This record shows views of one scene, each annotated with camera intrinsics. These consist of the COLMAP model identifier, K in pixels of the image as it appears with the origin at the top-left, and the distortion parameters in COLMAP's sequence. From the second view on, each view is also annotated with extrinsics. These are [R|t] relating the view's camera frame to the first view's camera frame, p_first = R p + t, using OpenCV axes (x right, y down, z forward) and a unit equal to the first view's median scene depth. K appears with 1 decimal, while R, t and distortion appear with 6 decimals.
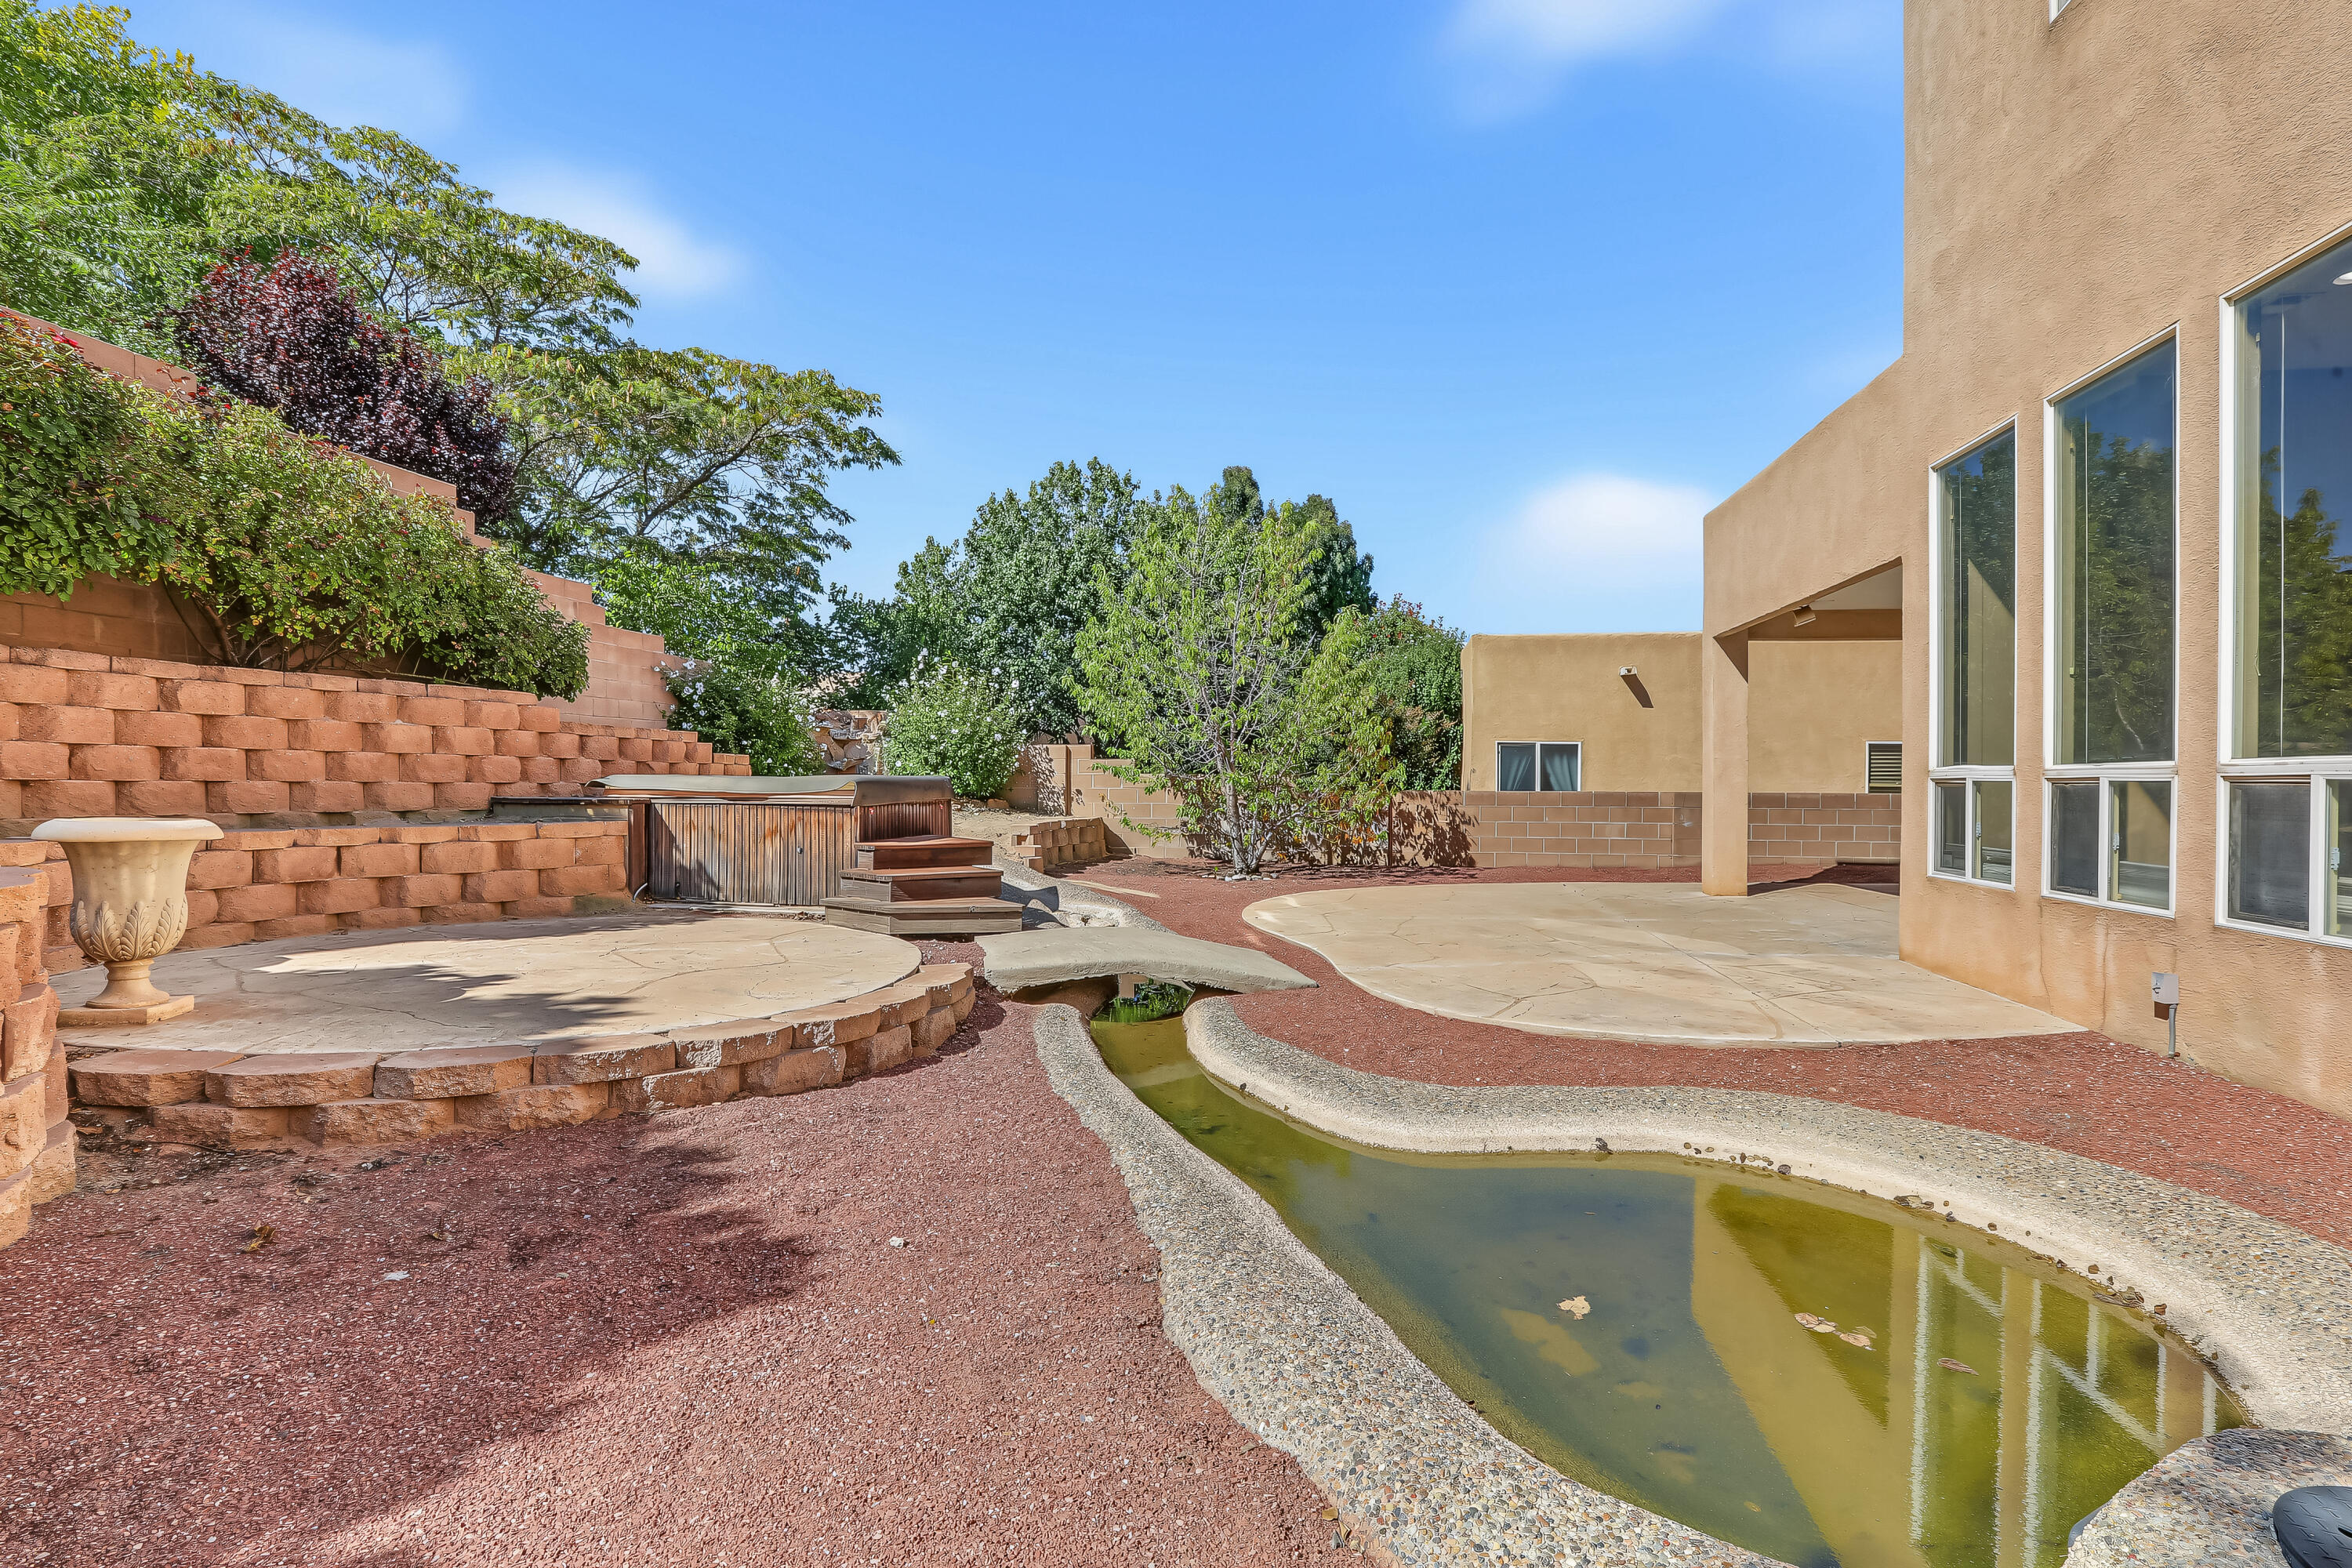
lens RADIAL K [[1084.3, 0, 1184.4], [0, 1084.3, 786.7], [0, 0, 1]] dist [-0.057105, 0.023472]
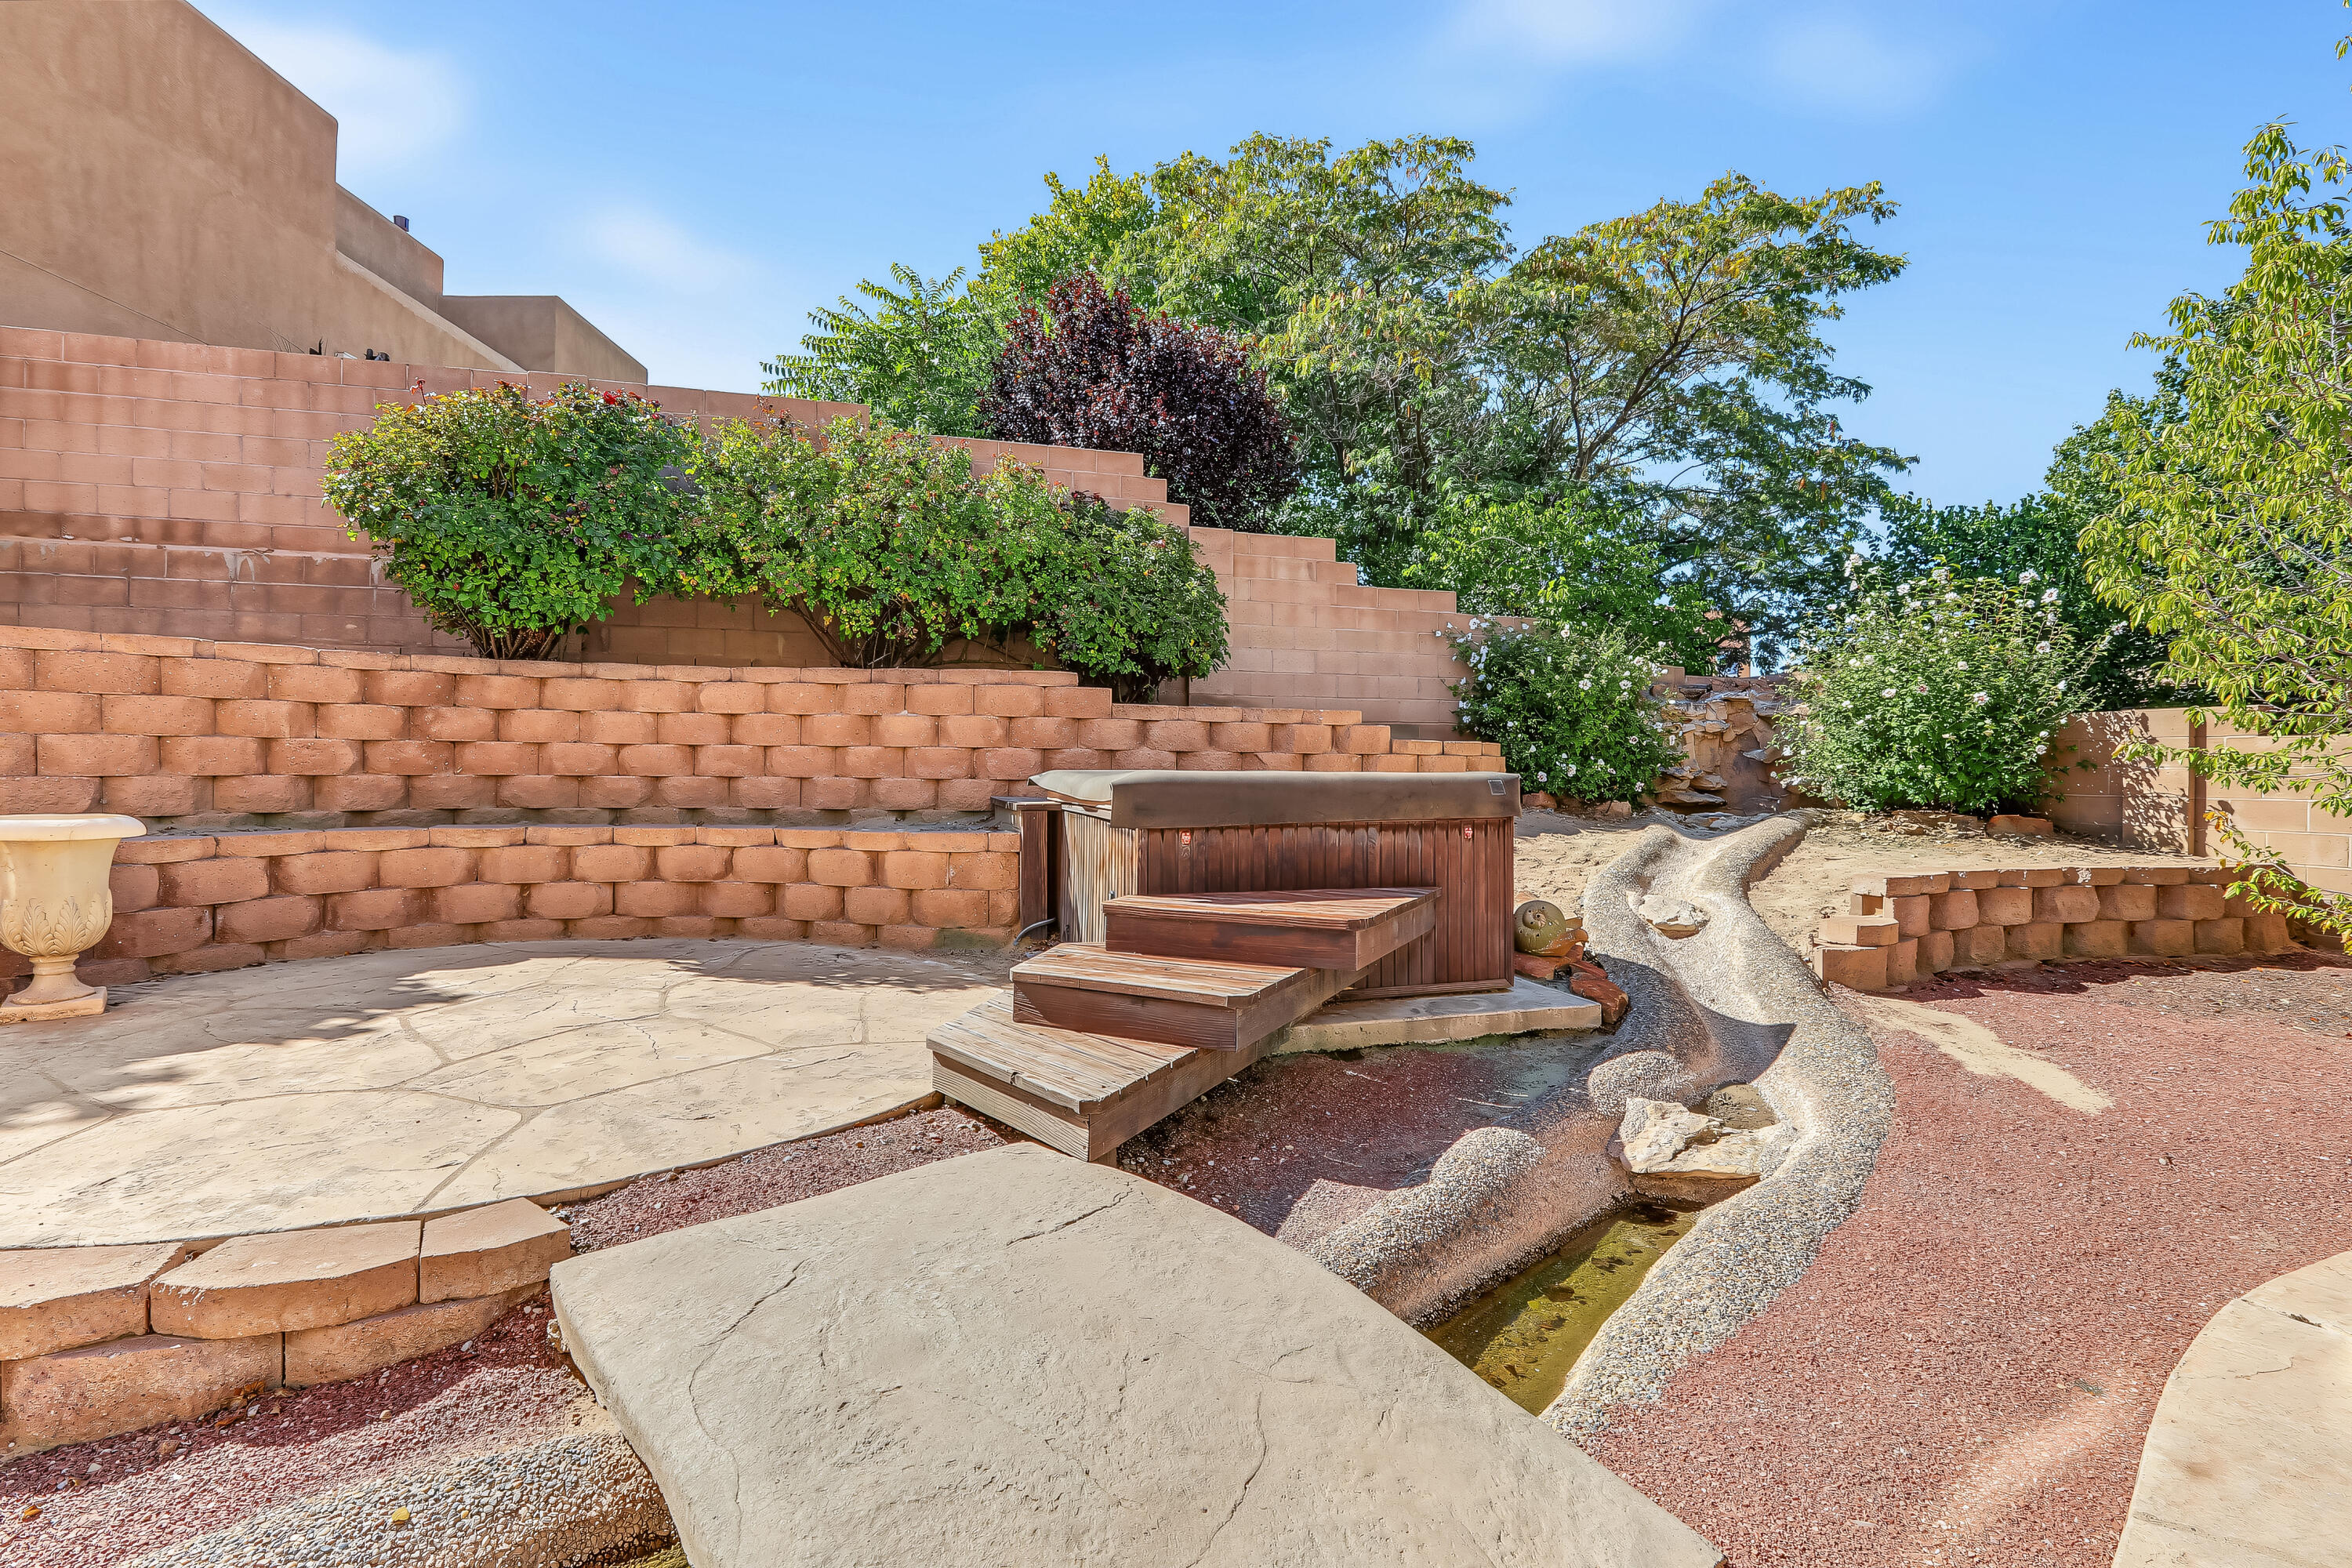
lens RADIAL K [[1085.3, 0, 1182.2], [0, 1085.3, 765.4], [0, 0, 1]] dist [-0.060951, 0.024906]
pose [[0.450767, -0.005165, -0.892627, 0.129880], [-0.008534, 0.999913, -0.010096, -0.005258], [0.892601, 0.012169, 0.450684, 0.505842]]
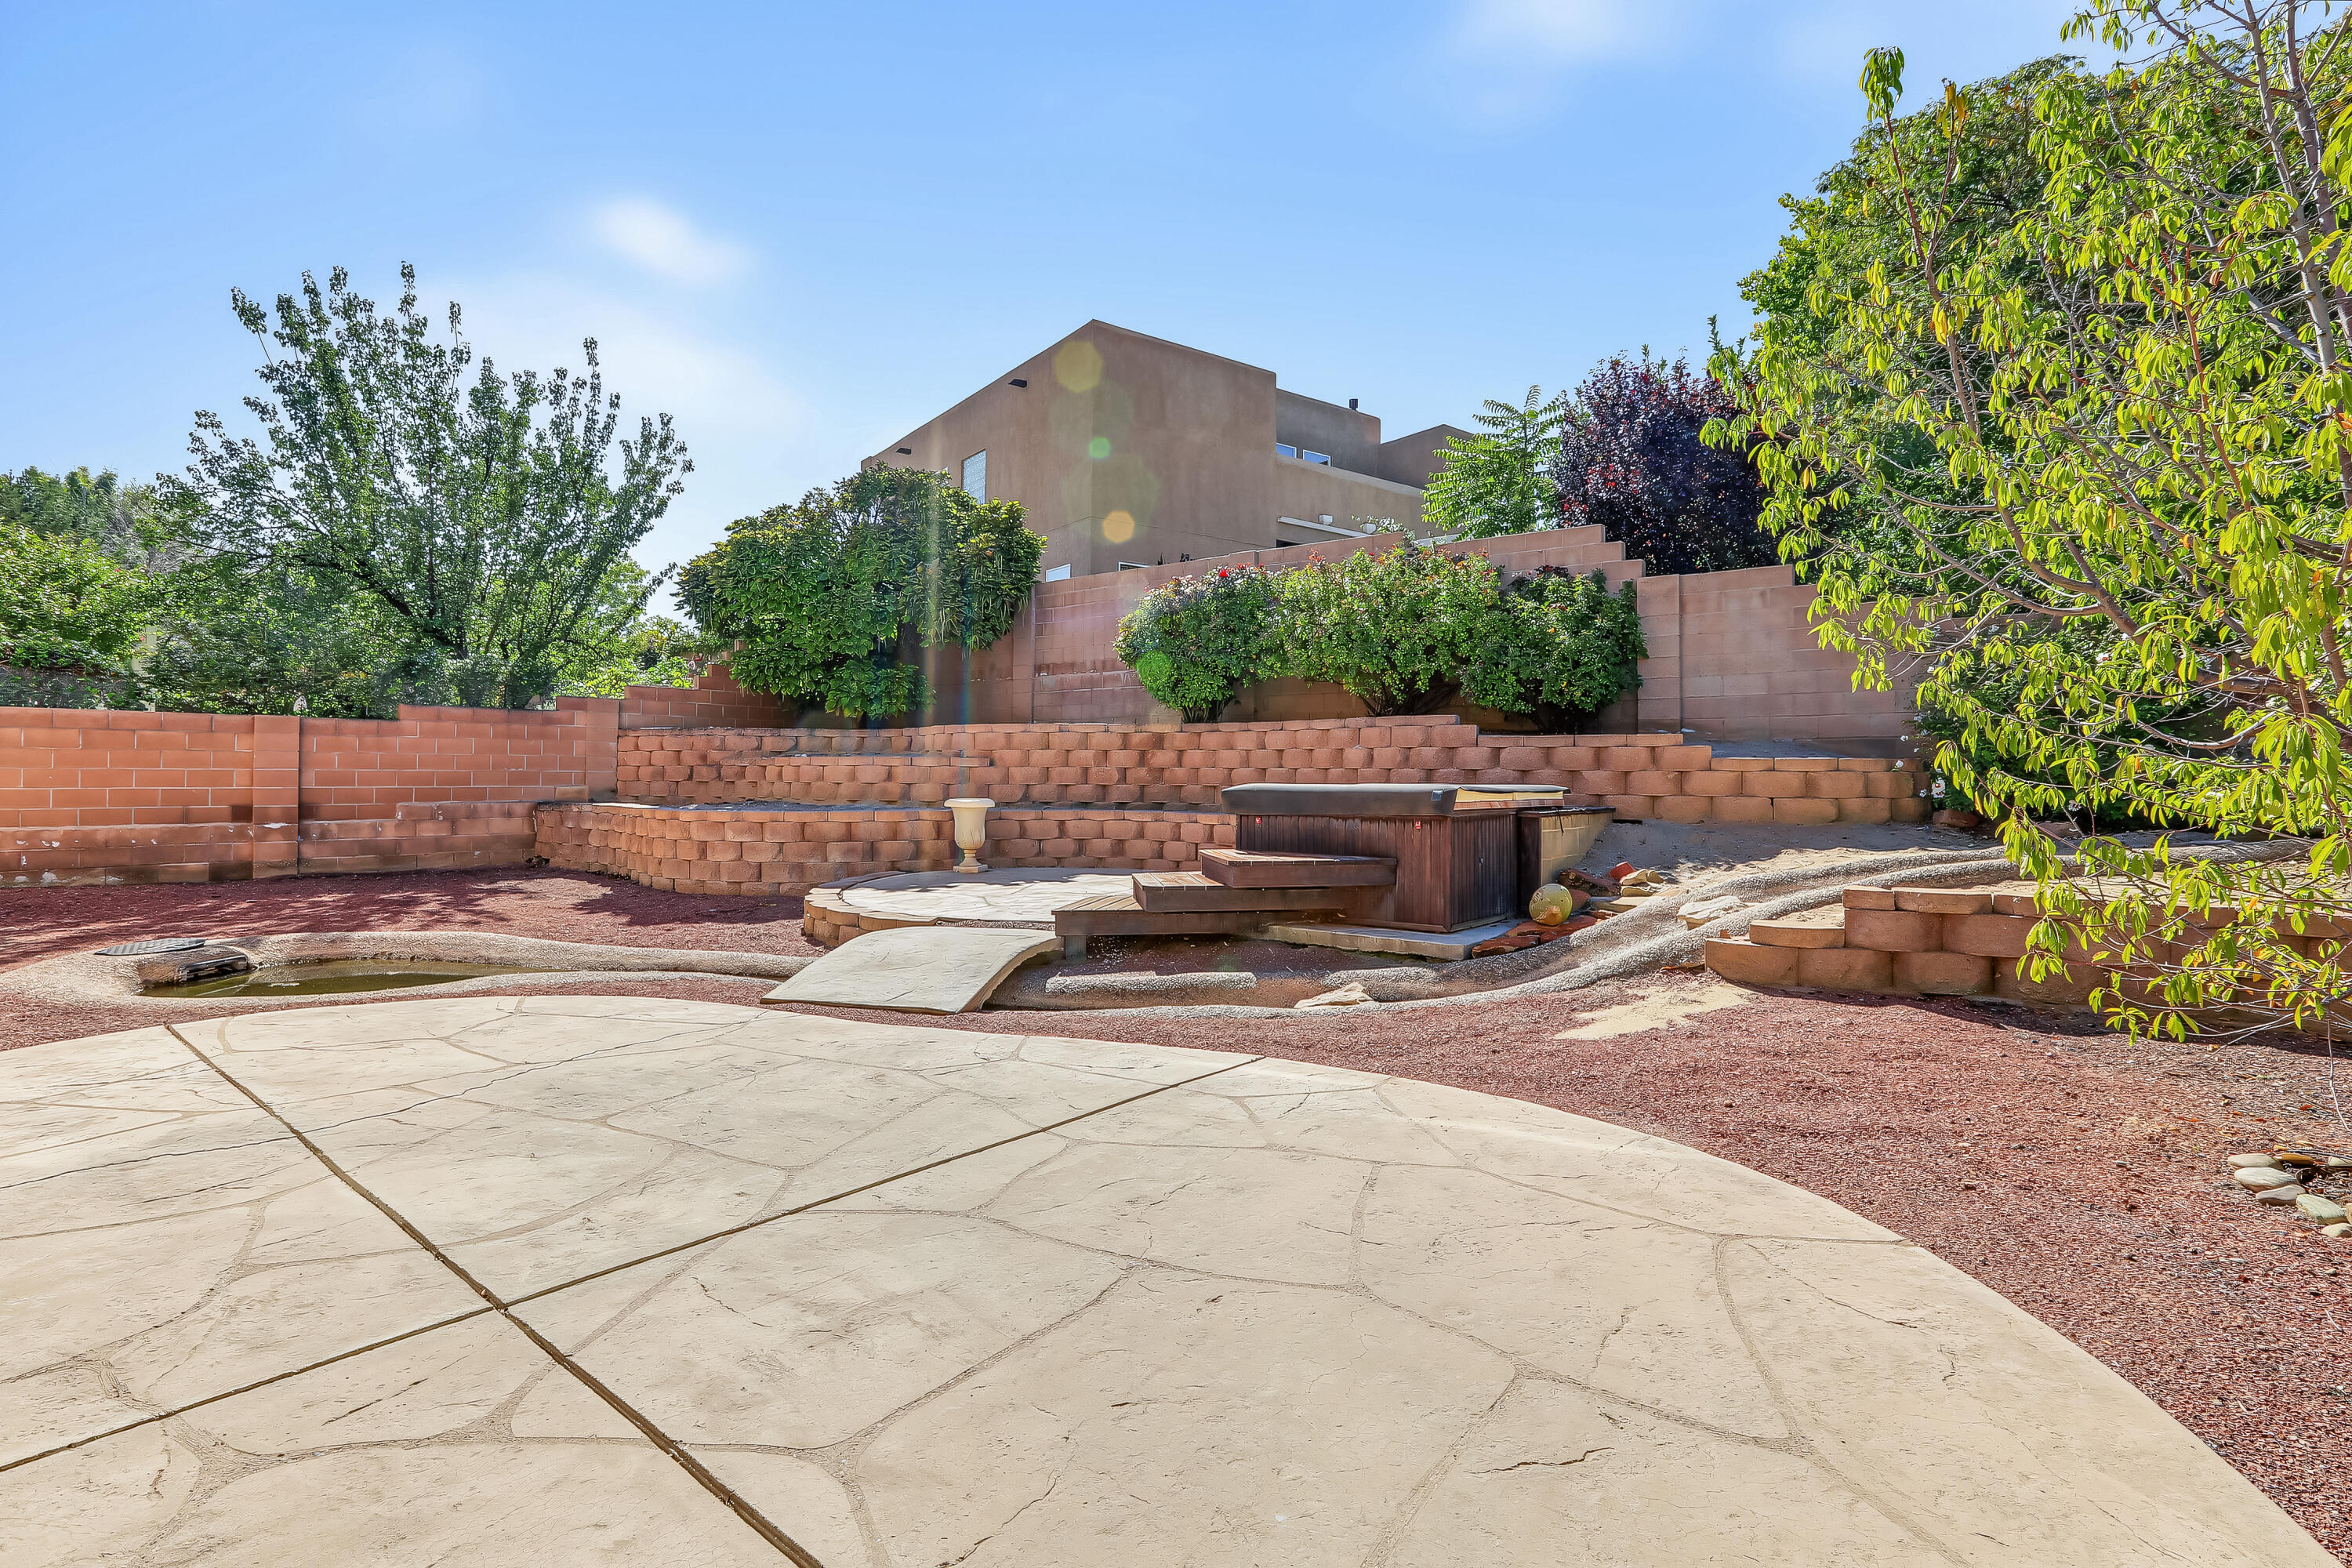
lens RADIAL K [[1096.2, 0, 1171.7], [0, 1096.2, 771.8], [0, 0, 1]] dist [-0.110137, 0.075141]
pose [[-0.481736, -0.012821, -0.876223, 0.419454], [-0.014611, 0.999871, -0.006598, -0.008951], [0.876195, 0.009624, -0.481861, 0.948136]]
